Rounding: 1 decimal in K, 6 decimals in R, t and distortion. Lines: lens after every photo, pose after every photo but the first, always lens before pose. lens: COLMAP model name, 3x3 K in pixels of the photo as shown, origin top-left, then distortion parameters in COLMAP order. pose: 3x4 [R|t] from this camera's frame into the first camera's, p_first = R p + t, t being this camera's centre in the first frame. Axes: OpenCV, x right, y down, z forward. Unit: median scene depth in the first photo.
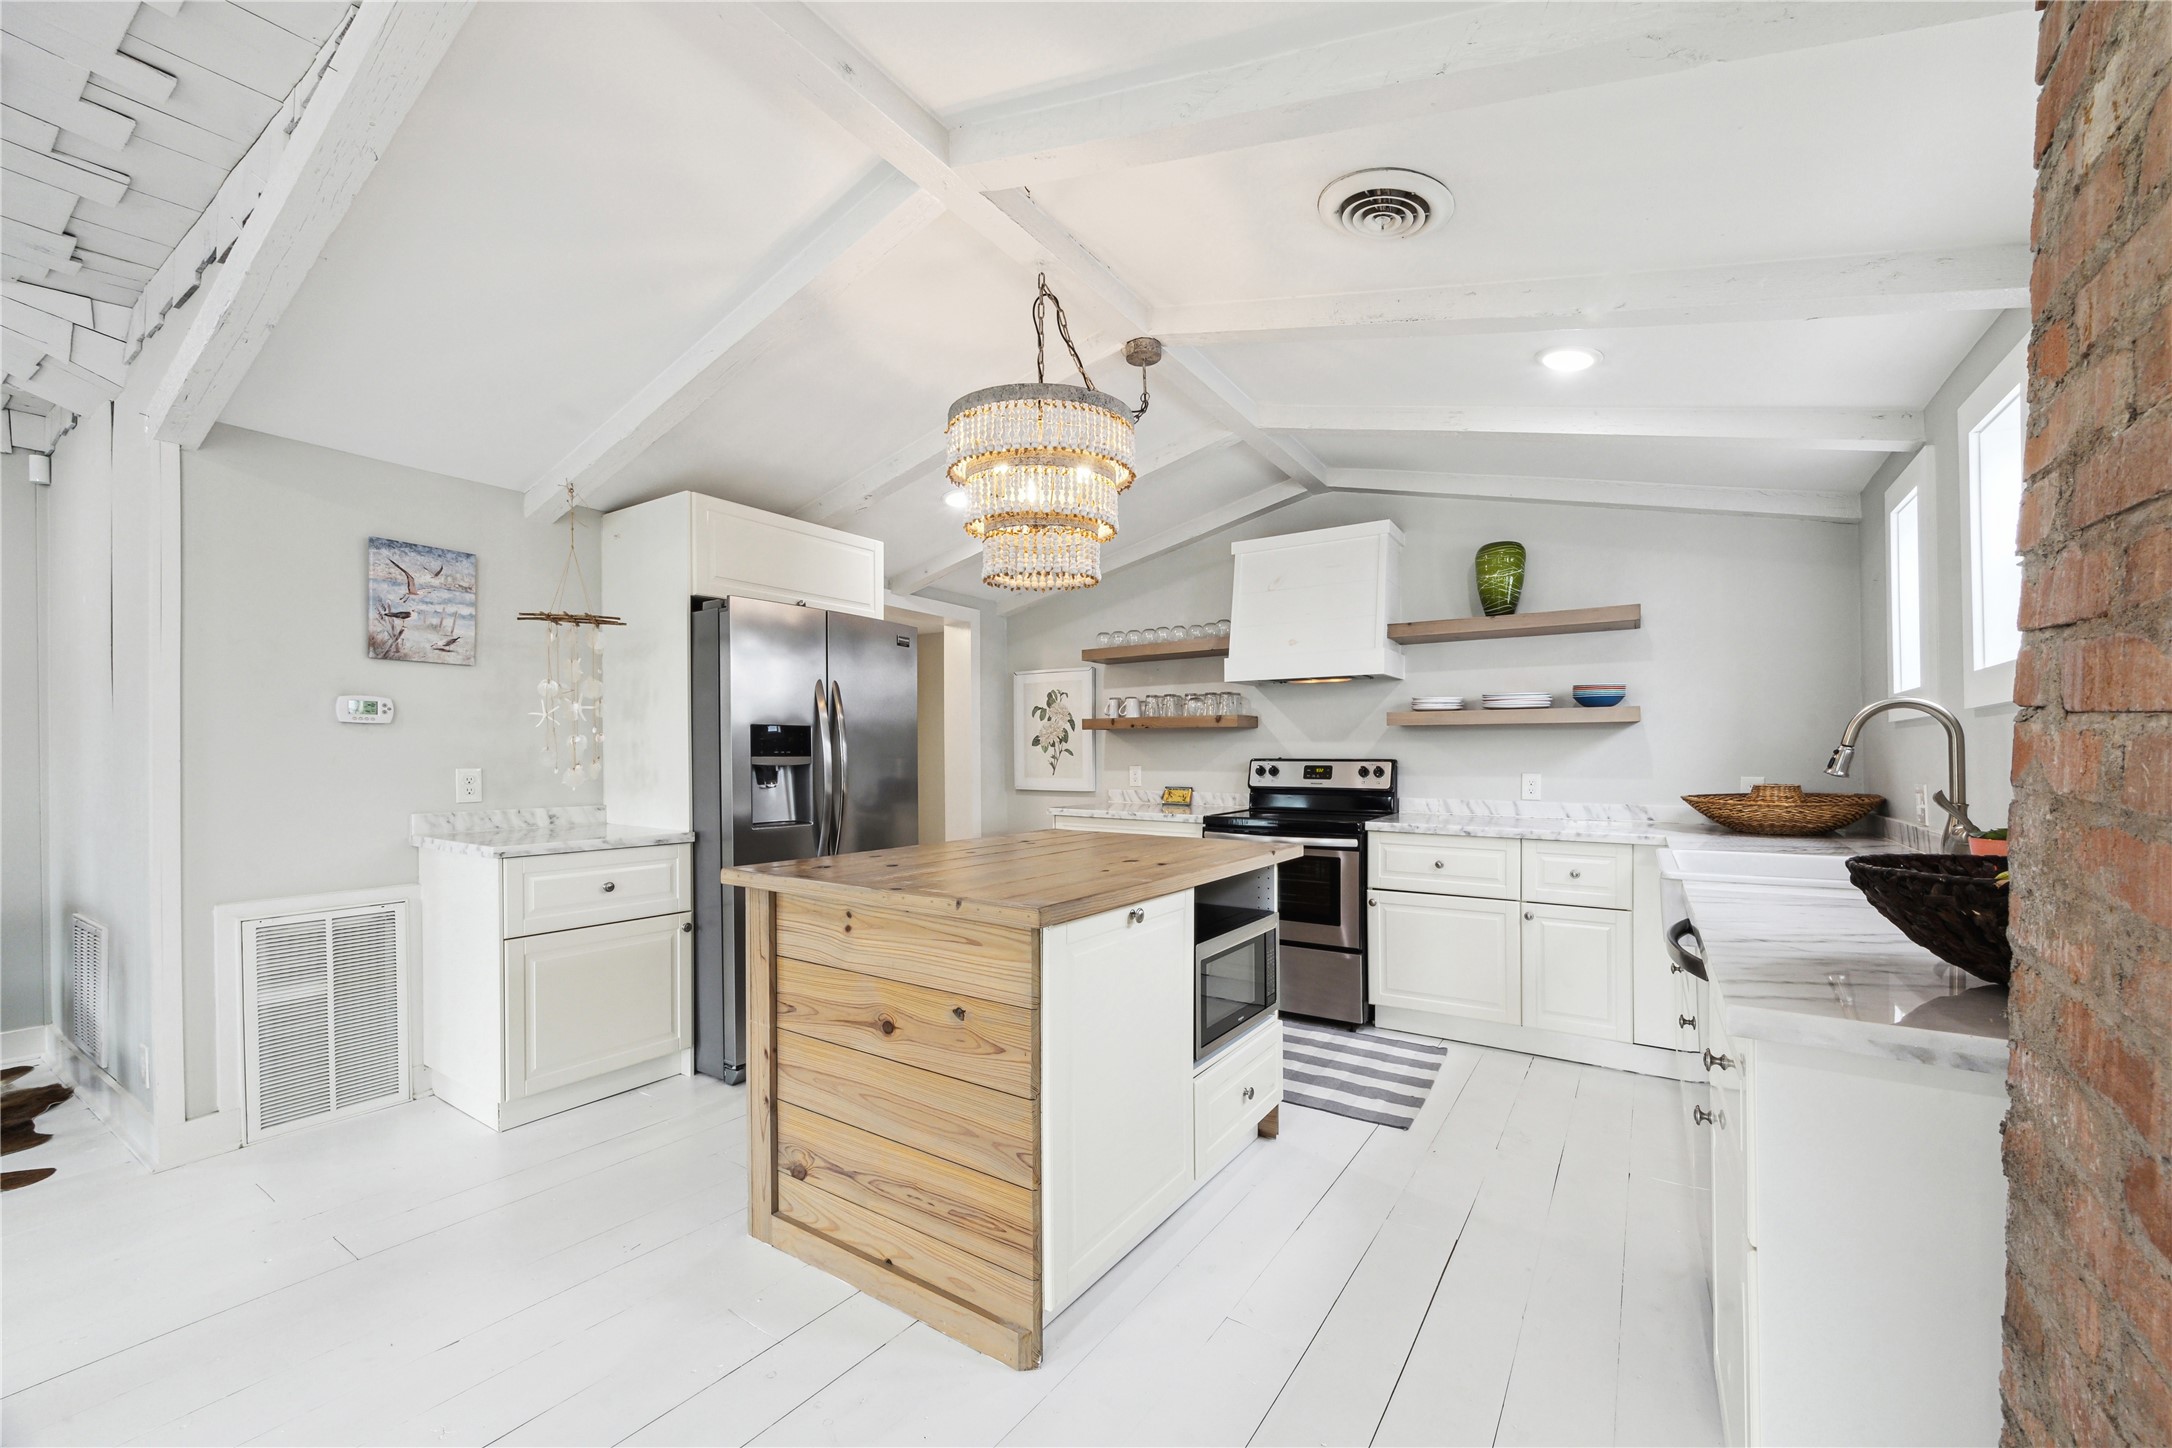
lens RADIAL K [[868.7, 0, 1076.9], [0, 868.7, 767.0], [0, 0, 1]] dist [0.001175, -0.001093]
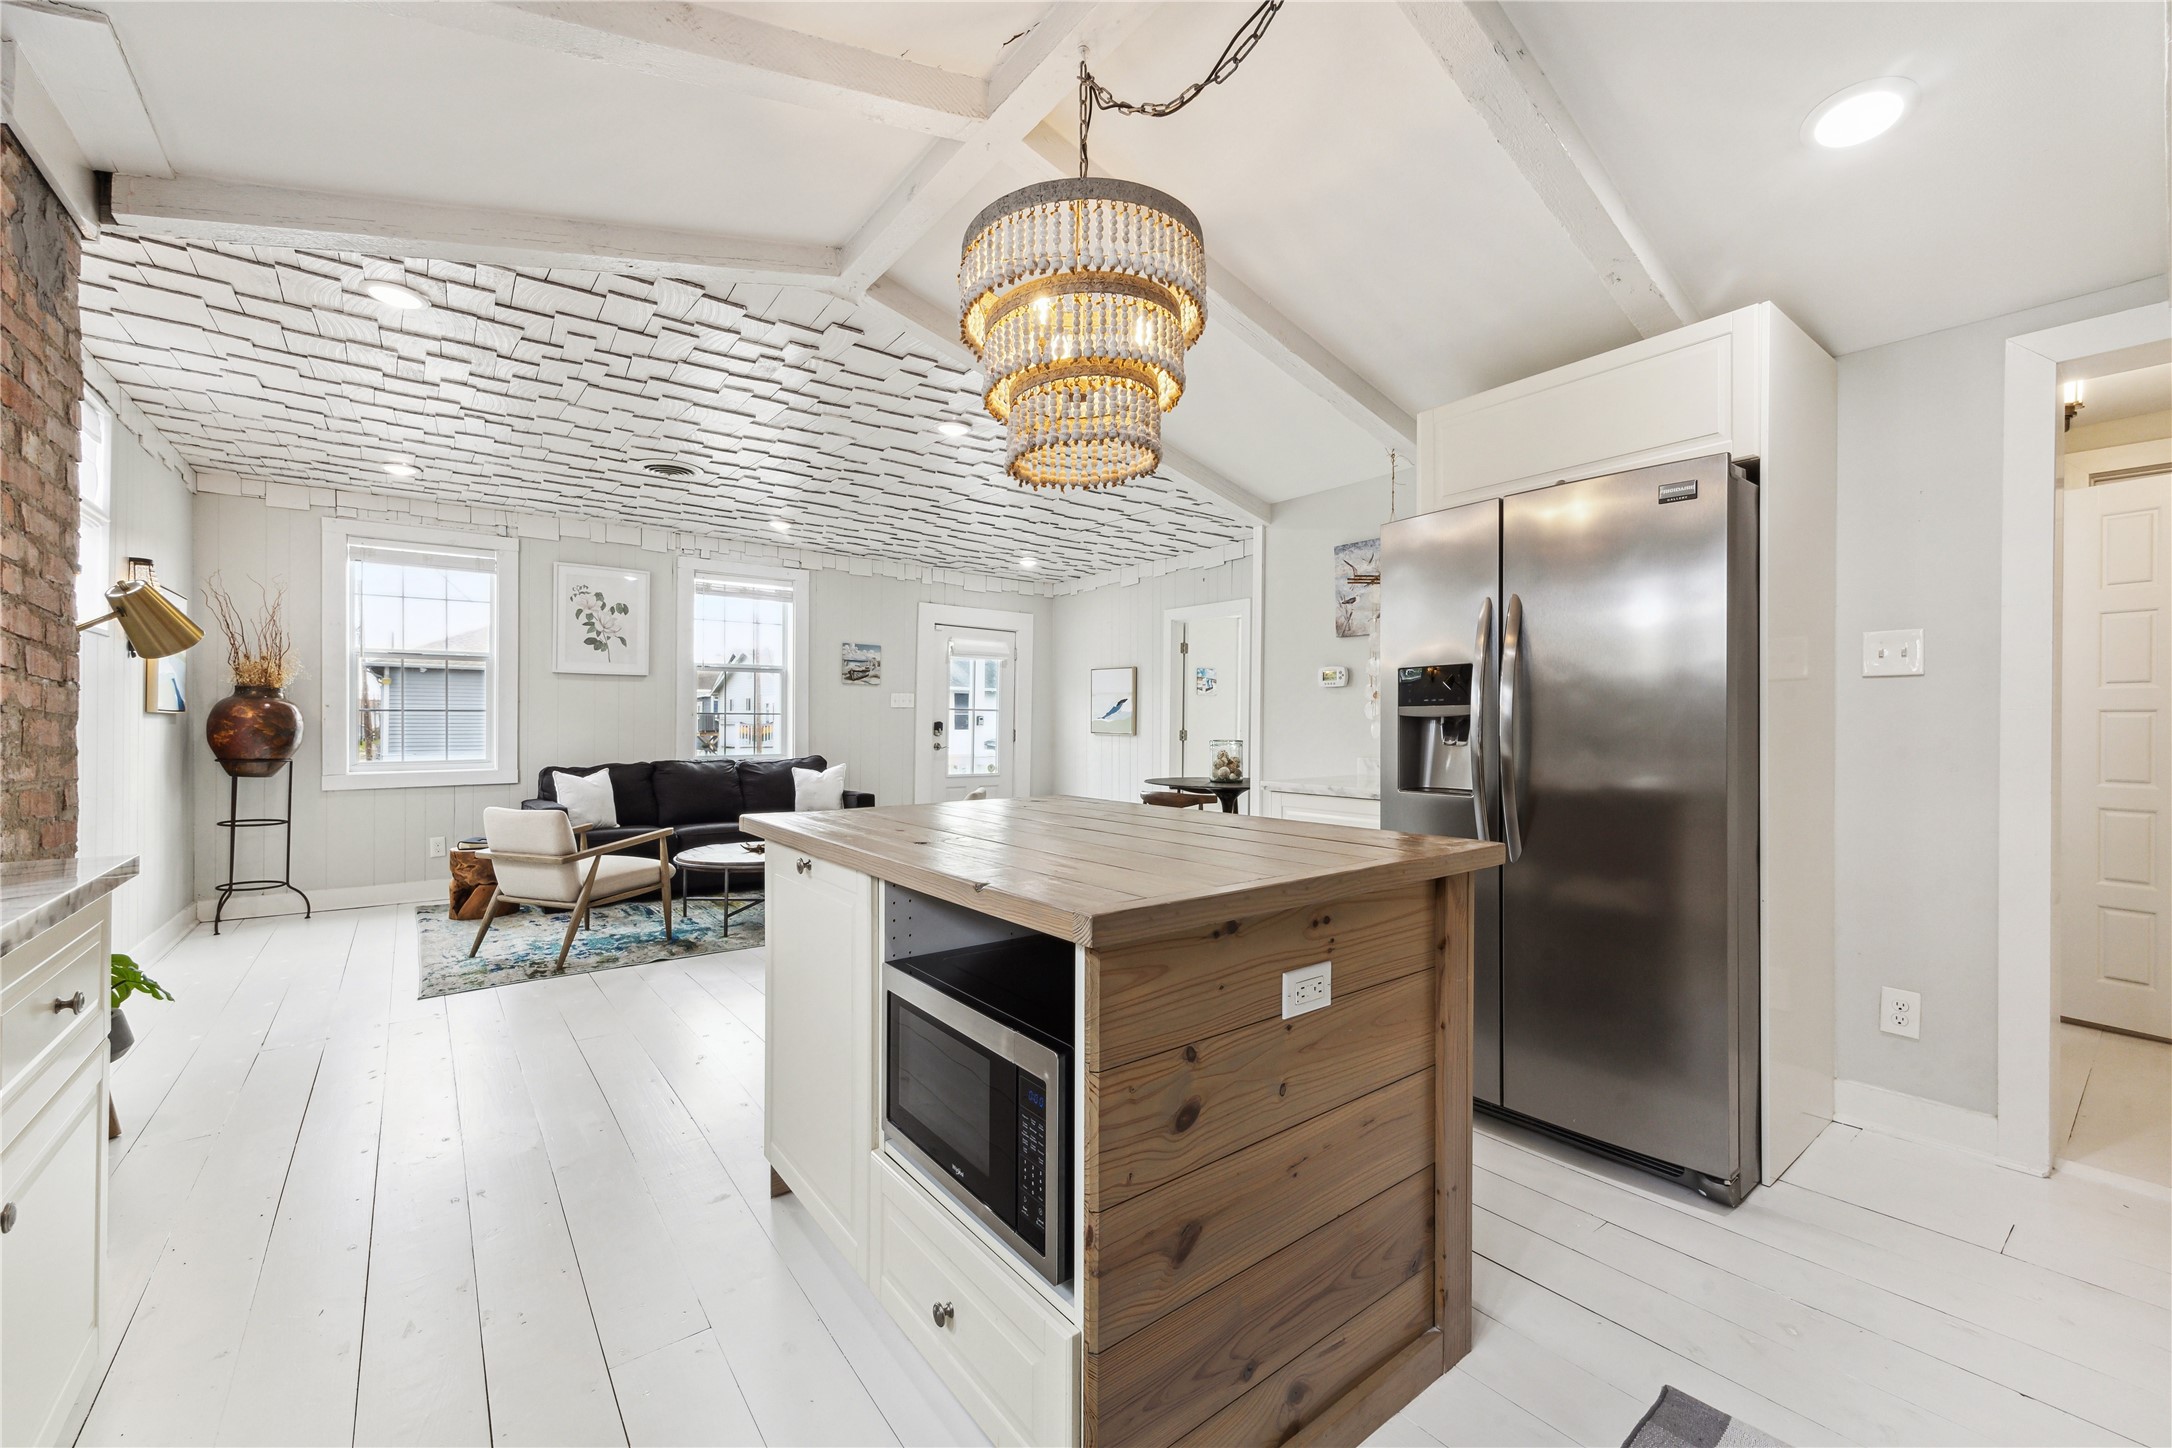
lens RADIAL K [[868.7, 0, 1088.7], [0, 868.7, 719.5], [0, 0, 1]] dist [0.001175, -0.001093]
pose [[-0.313525, -0.005587, -0.949564, 0.448635], [-0.011478, 0.999932, -0.002093, 0.004835], [0.949511, 0.010243, -0.313568, 0.823391]]
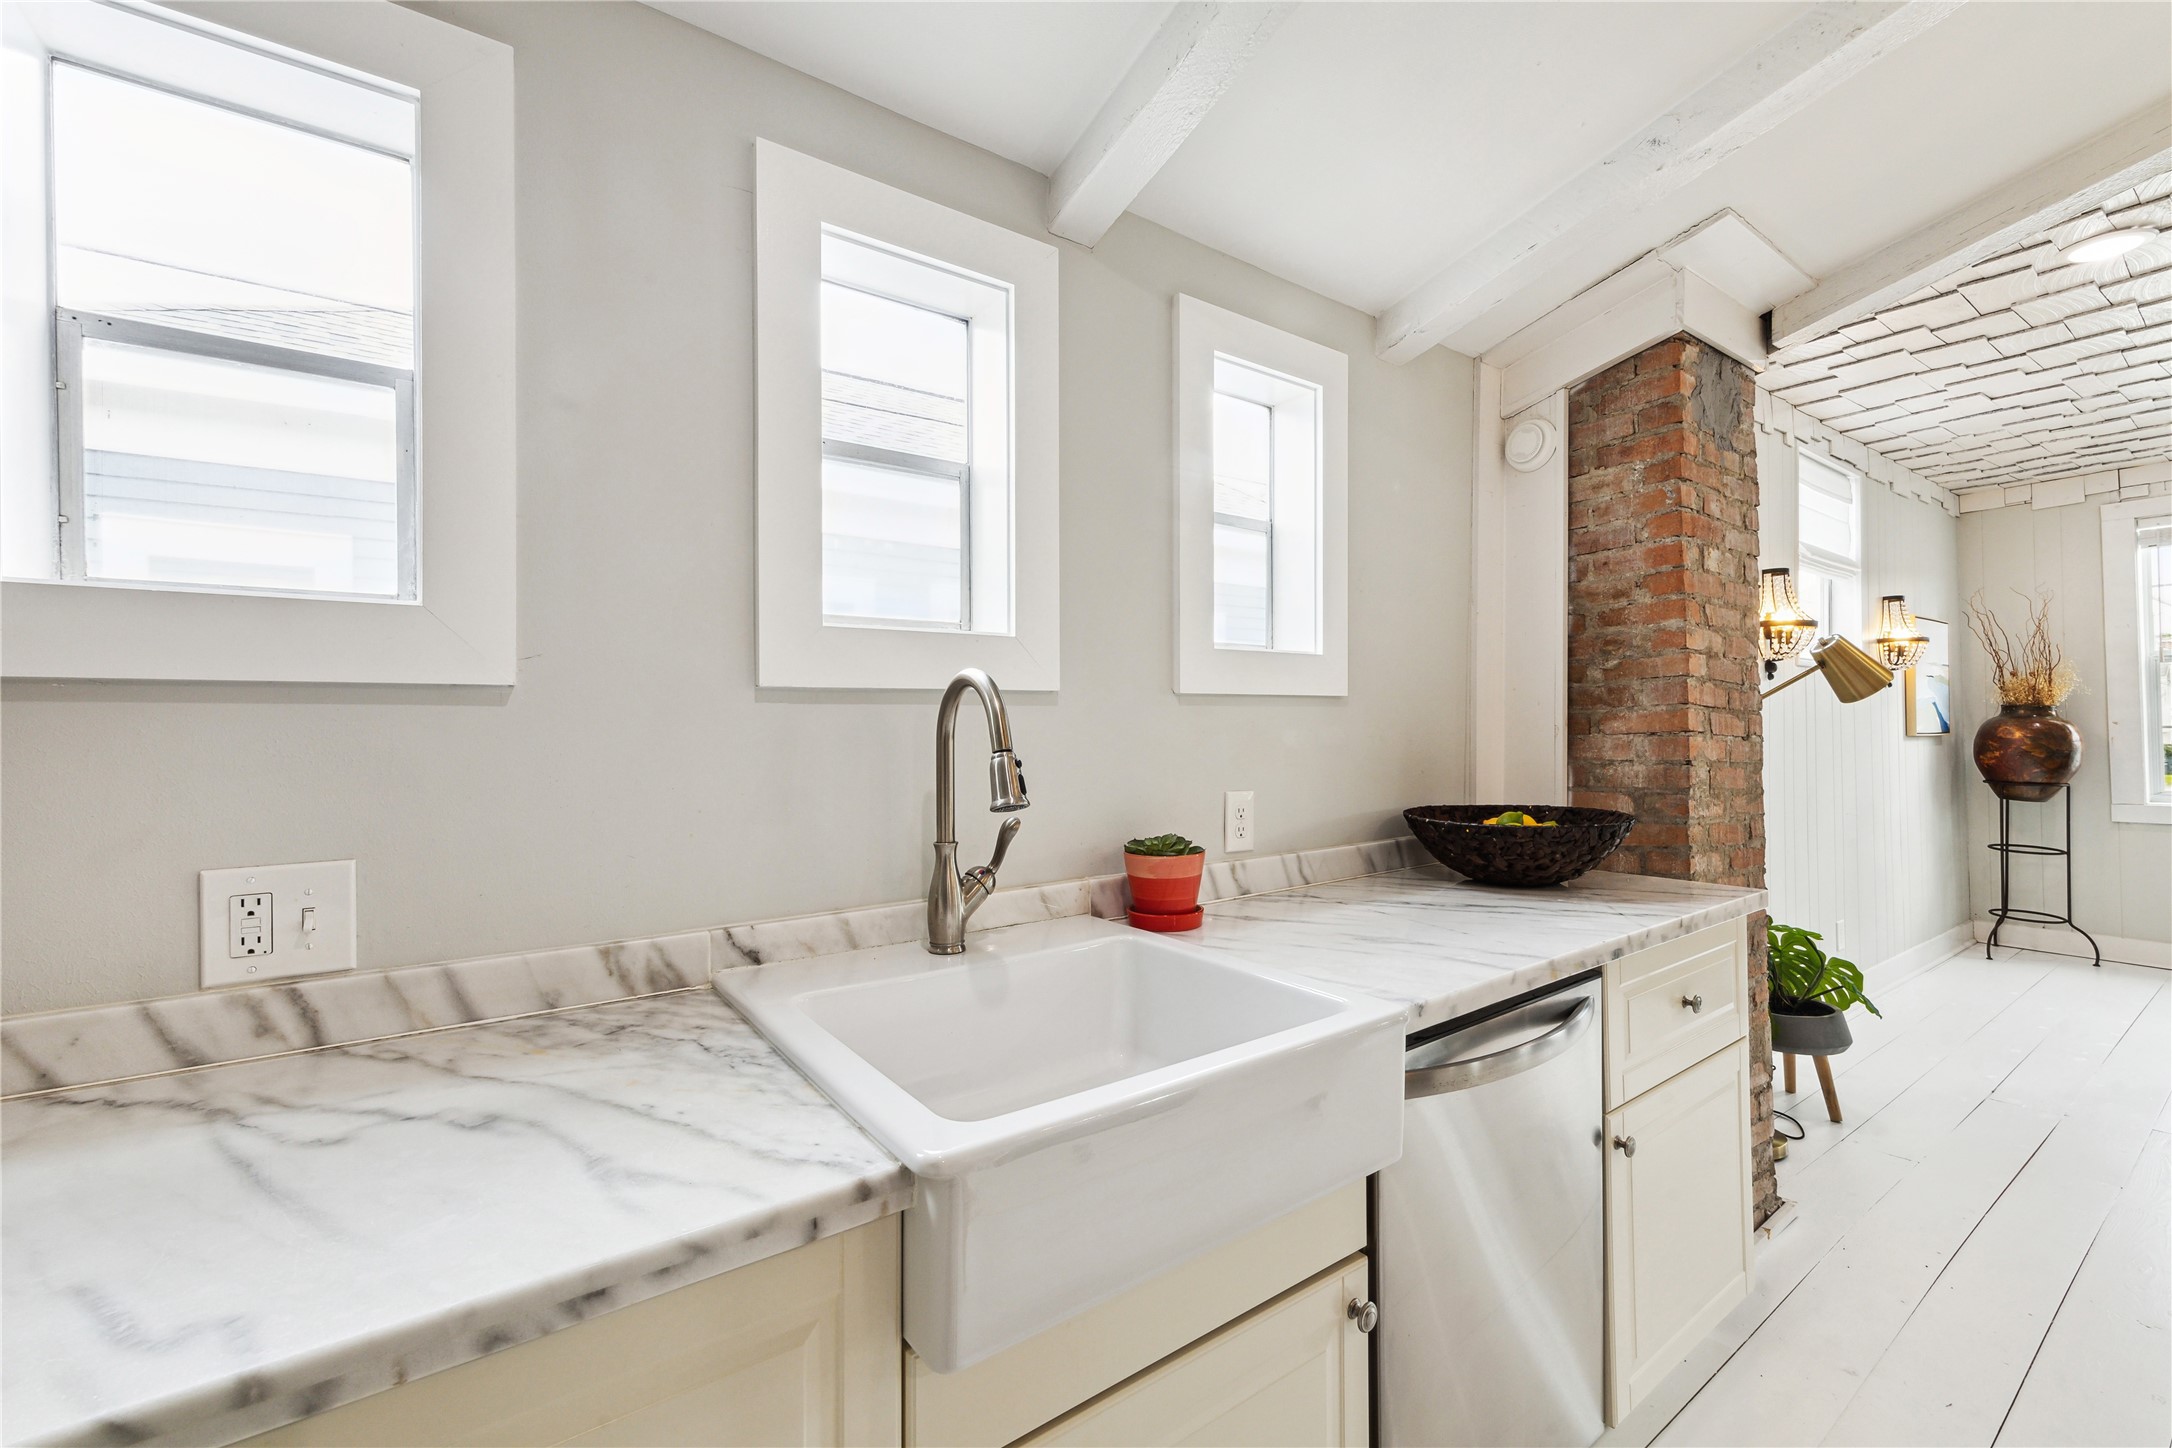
lens RADIAL K [[887.7, 0, 1104.3], [0, 887.7, 711.1], [0, 0, 1]] dist [-0.000771, 0.001367]
pose [[-0.933986, 0.014050, 0.357034, 0.368361], [0.011028, 0.999884, -0.010499, -0.026122], [-0.357140, -0.005868, -0.934032, 0.866939]]
